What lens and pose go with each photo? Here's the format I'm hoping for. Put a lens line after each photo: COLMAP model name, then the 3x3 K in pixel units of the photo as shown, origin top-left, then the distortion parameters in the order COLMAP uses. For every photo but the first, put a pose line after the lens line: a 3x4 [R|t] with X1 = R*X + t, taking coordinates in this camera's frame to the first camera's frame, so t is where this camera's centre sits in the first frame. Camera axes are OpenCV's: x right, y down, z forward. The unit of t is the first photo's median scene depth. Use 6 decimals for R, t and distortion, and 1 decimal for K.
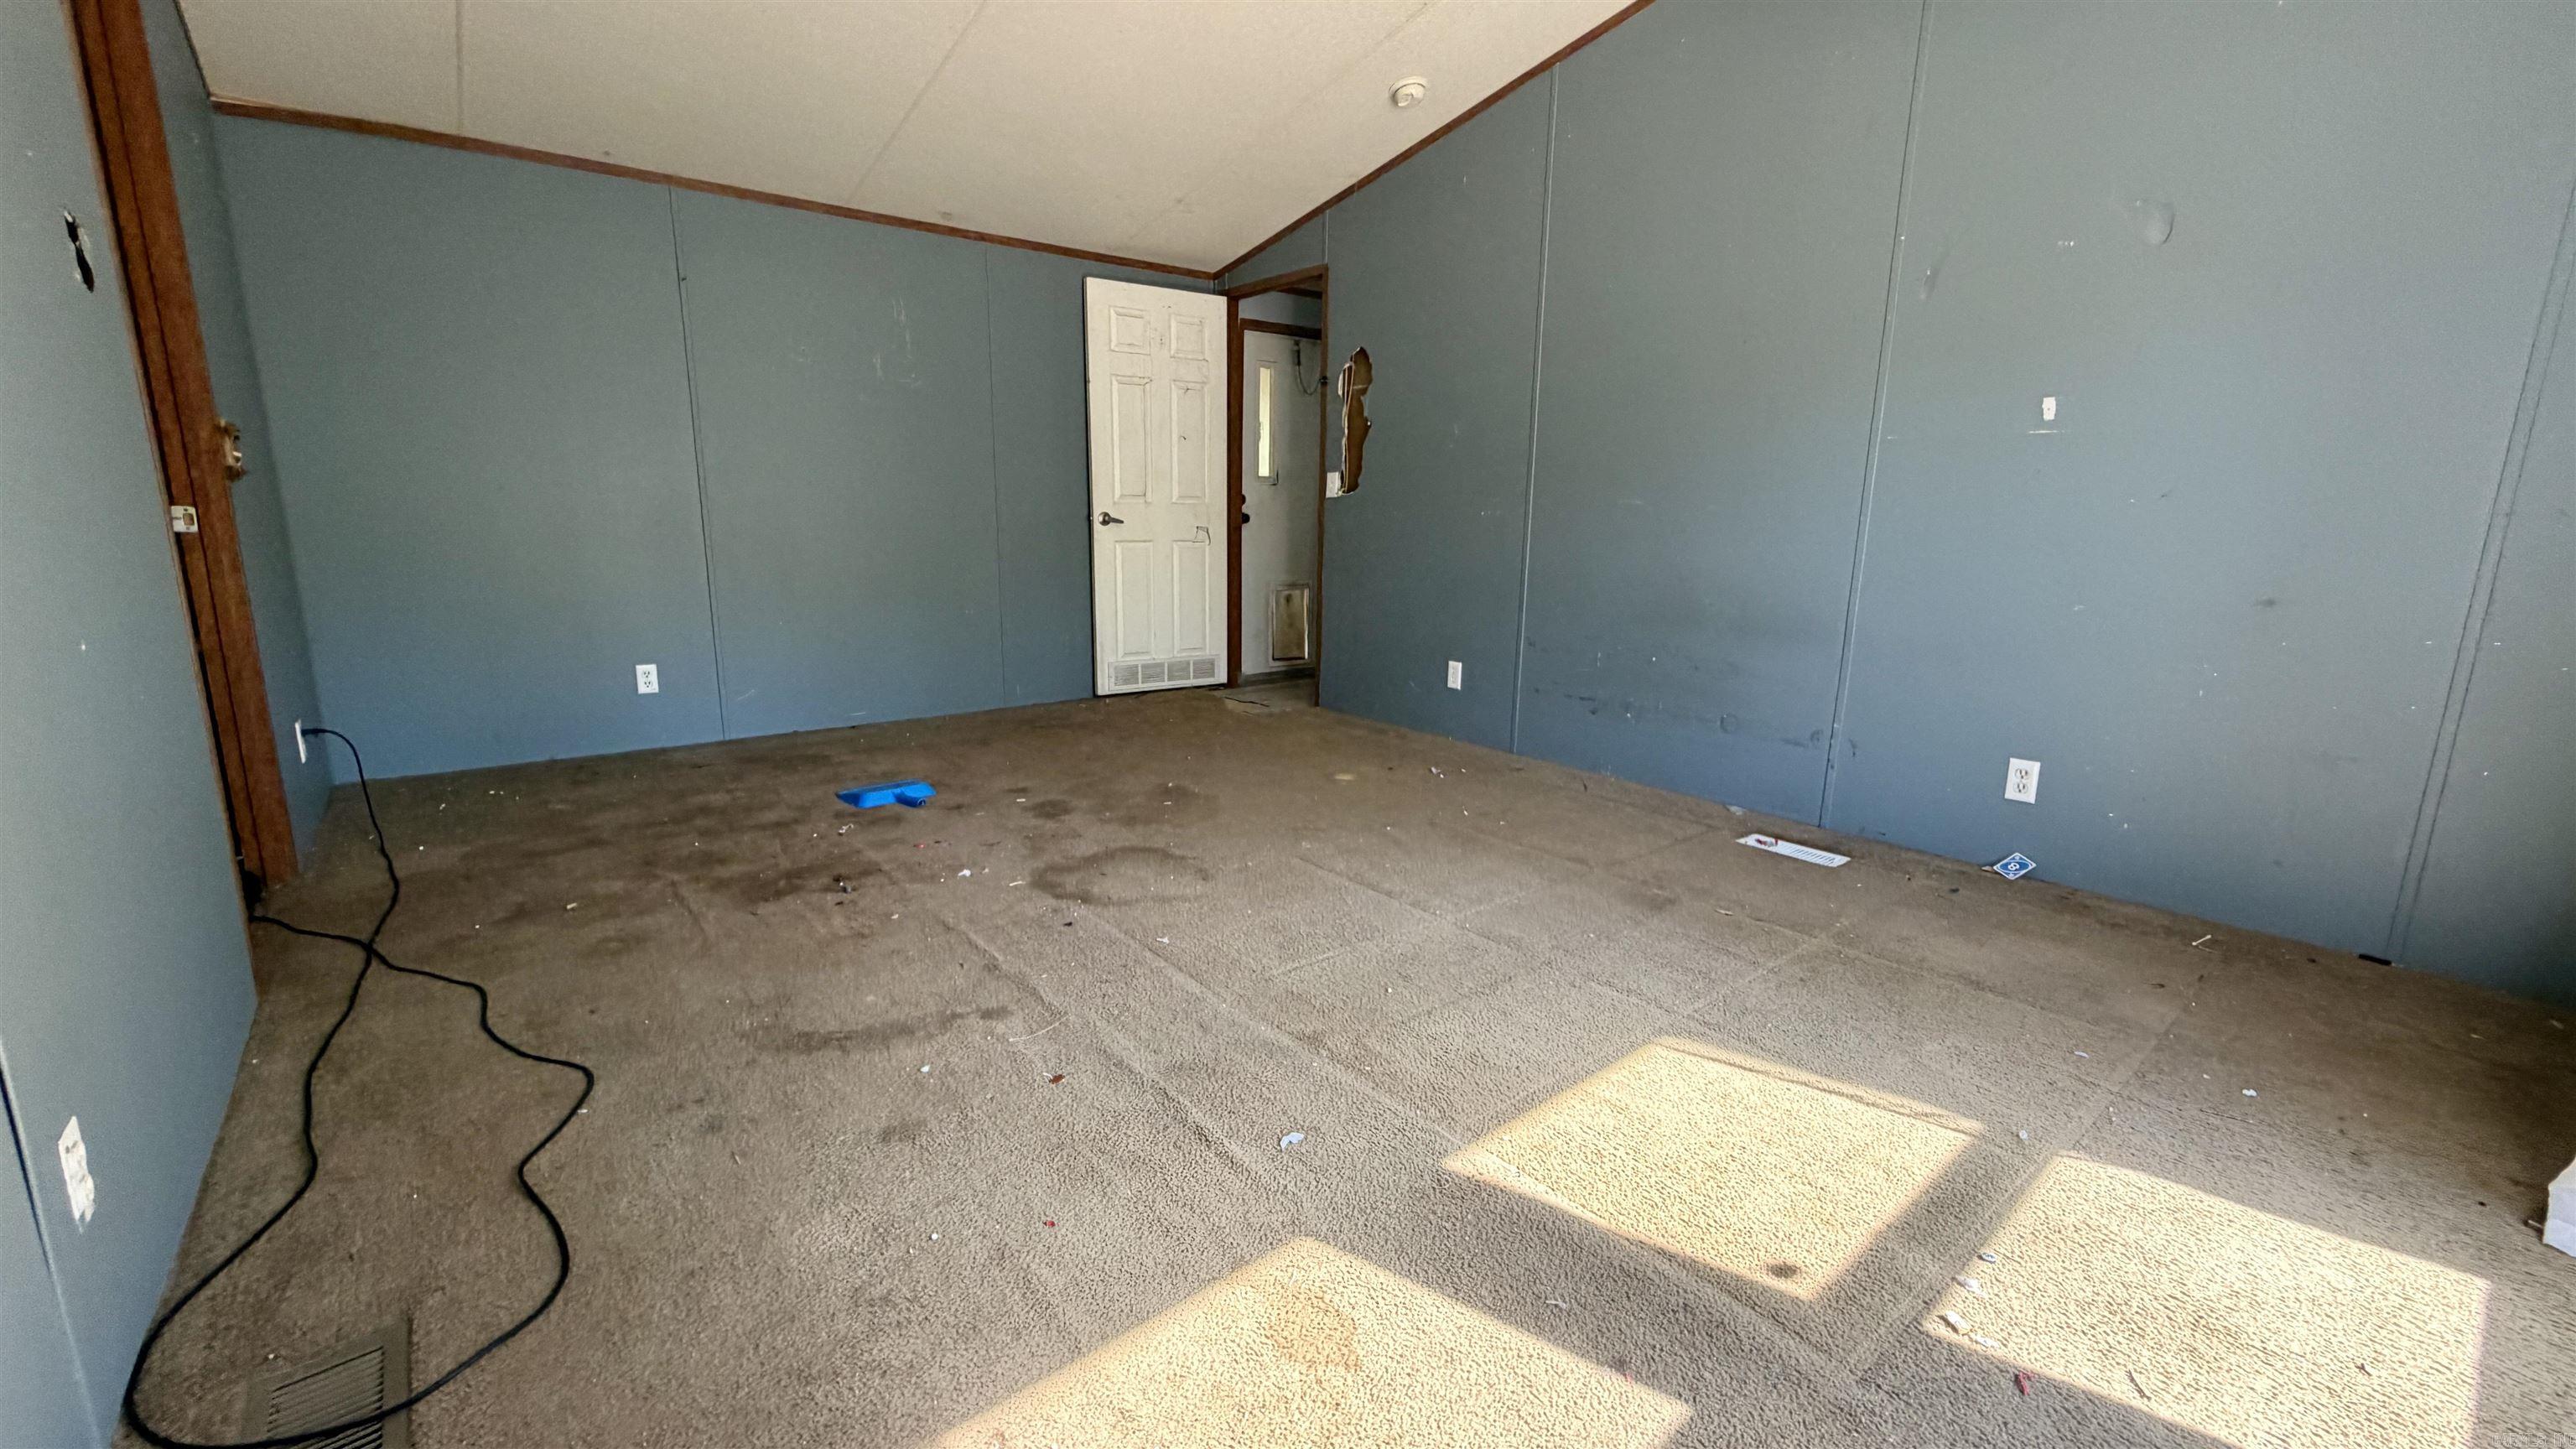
lens RADIAL K [[1052.4, 0, 1292.2], [0, 1052.4, 725.1], [0, 0, 1]] dist [-0.000401, -0.000071]
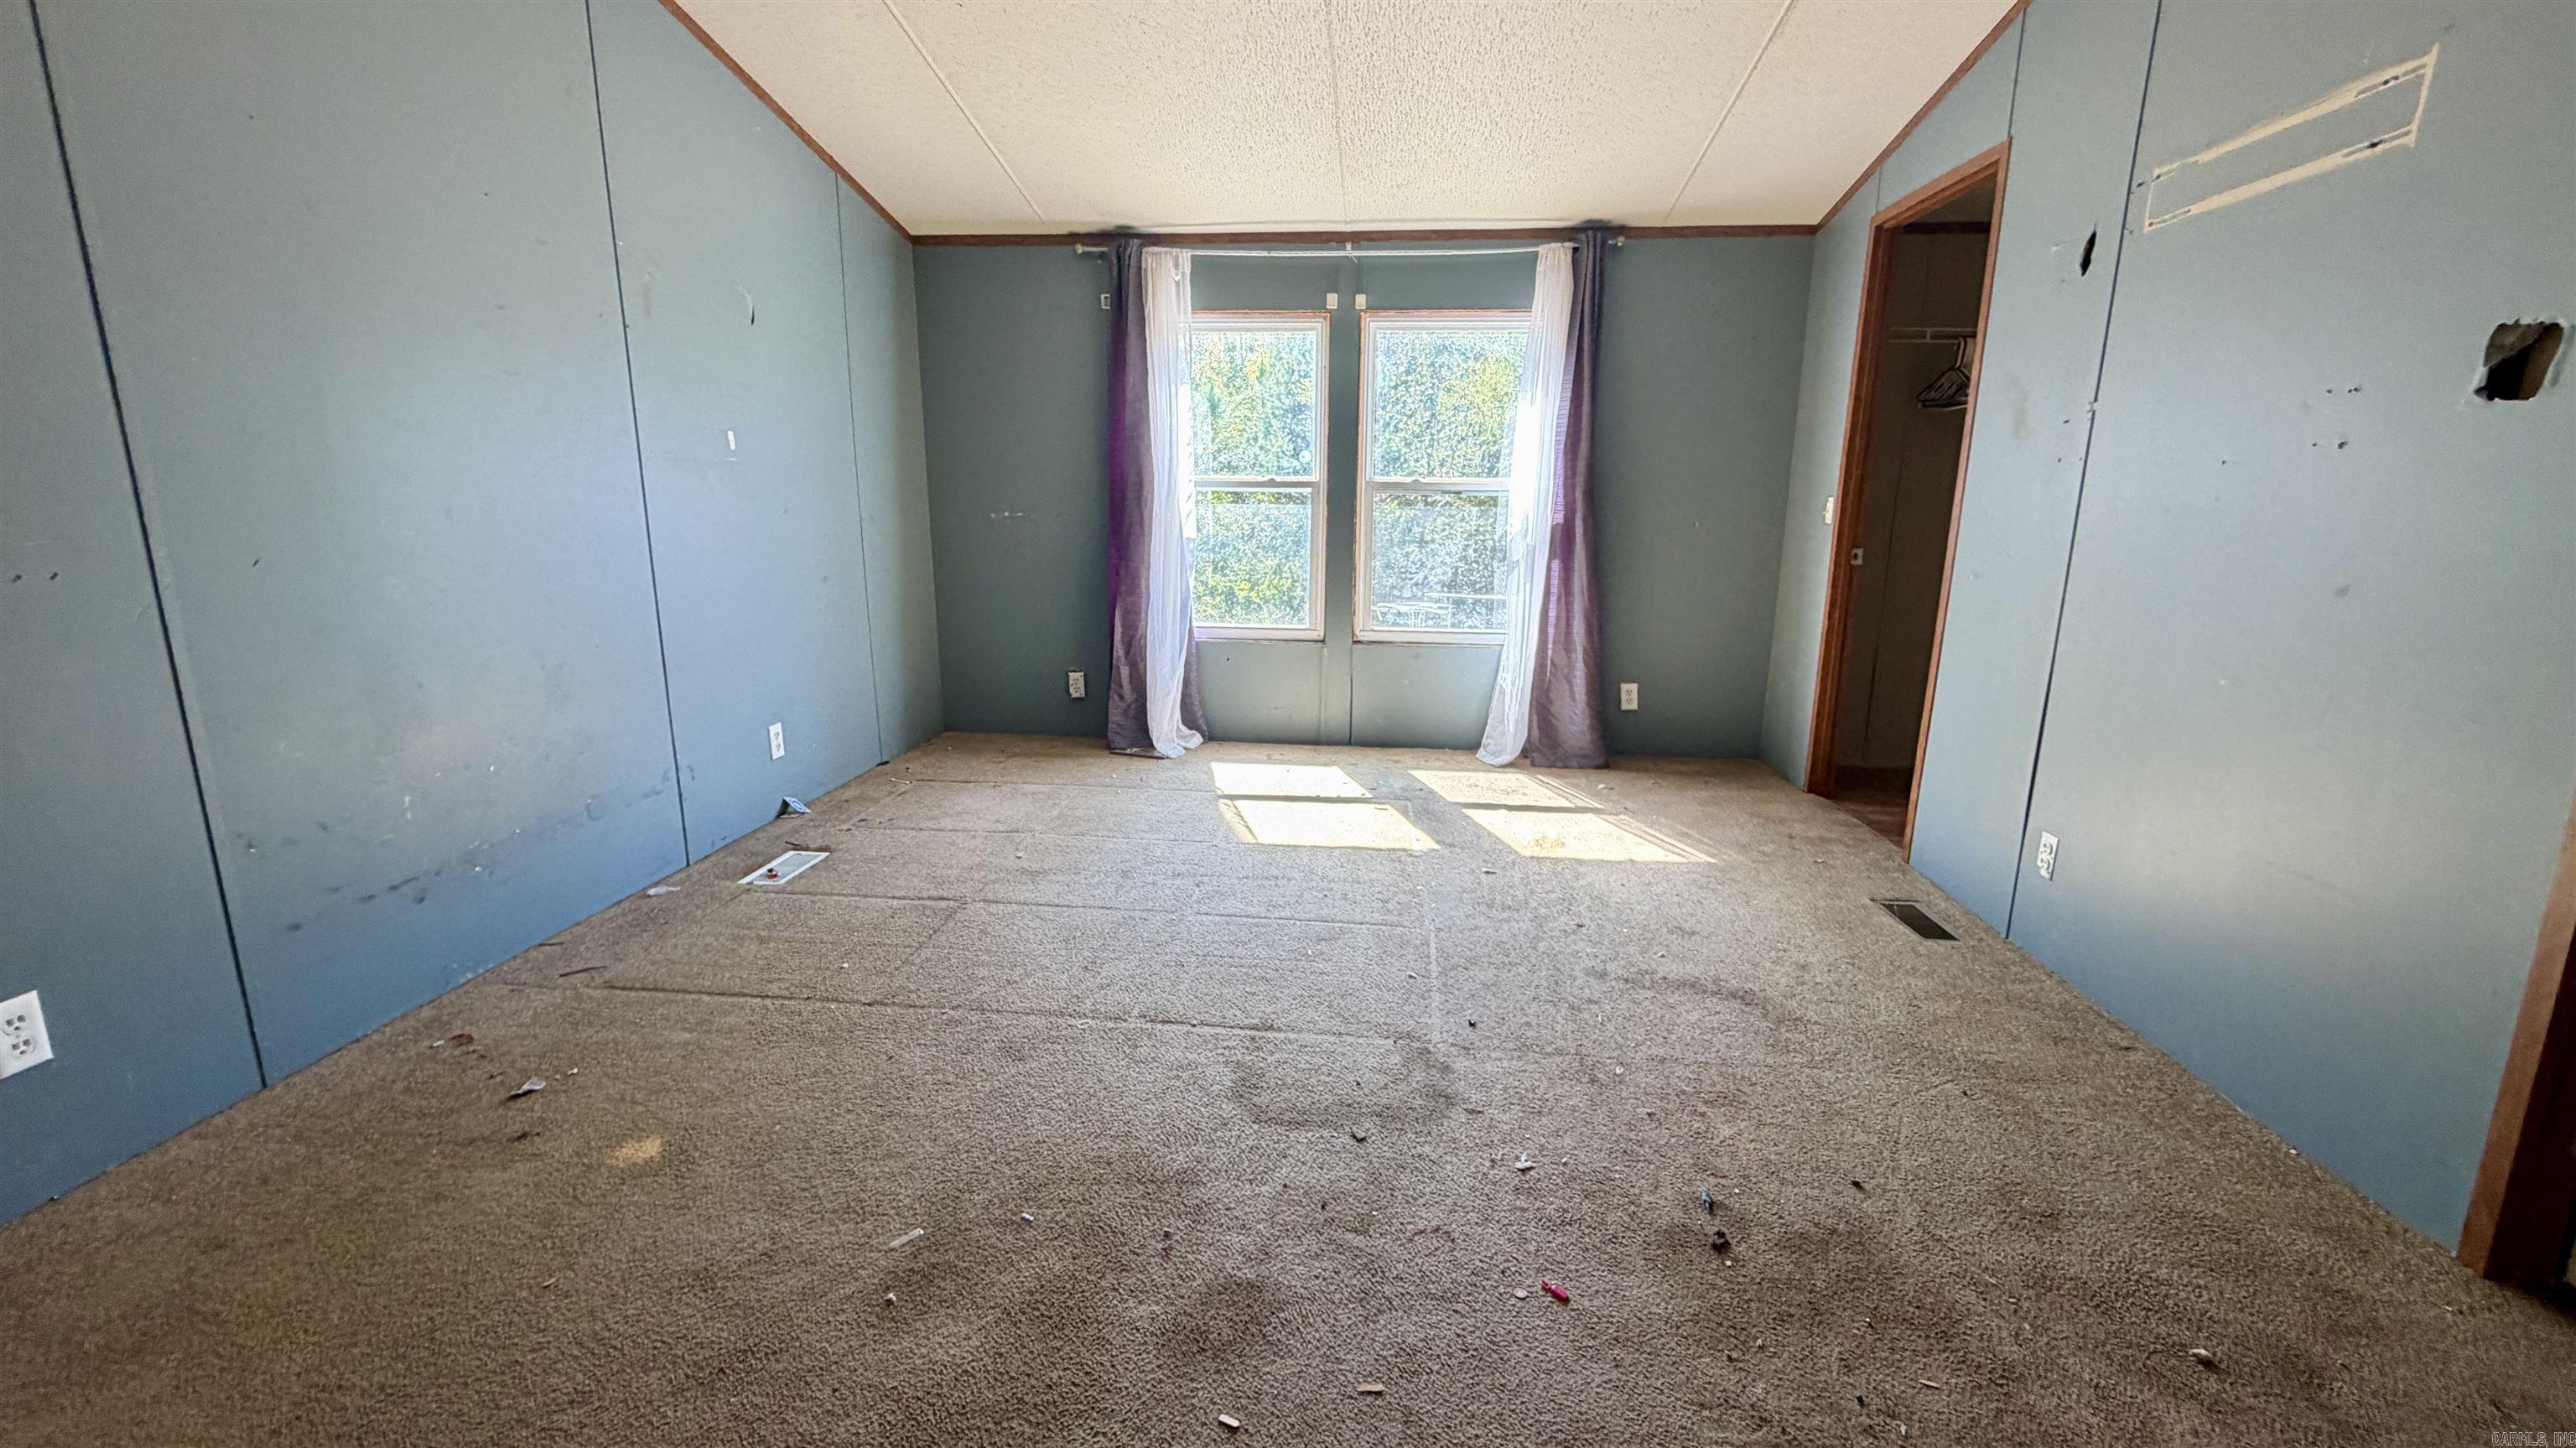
lens RADIAL K [[1052.3, 0, 1289.7], [0, 1052.3, 717.5], [0, 0, 1]] dist [-0.000401, -0.000071]
pose [[-0.710614, -0.172339, 0.682149, -0.636377], [0.117234, 0.926980, 0.356320, -0.378996], [-0.693746, 0.333177, -0.638521, 1.507752]]
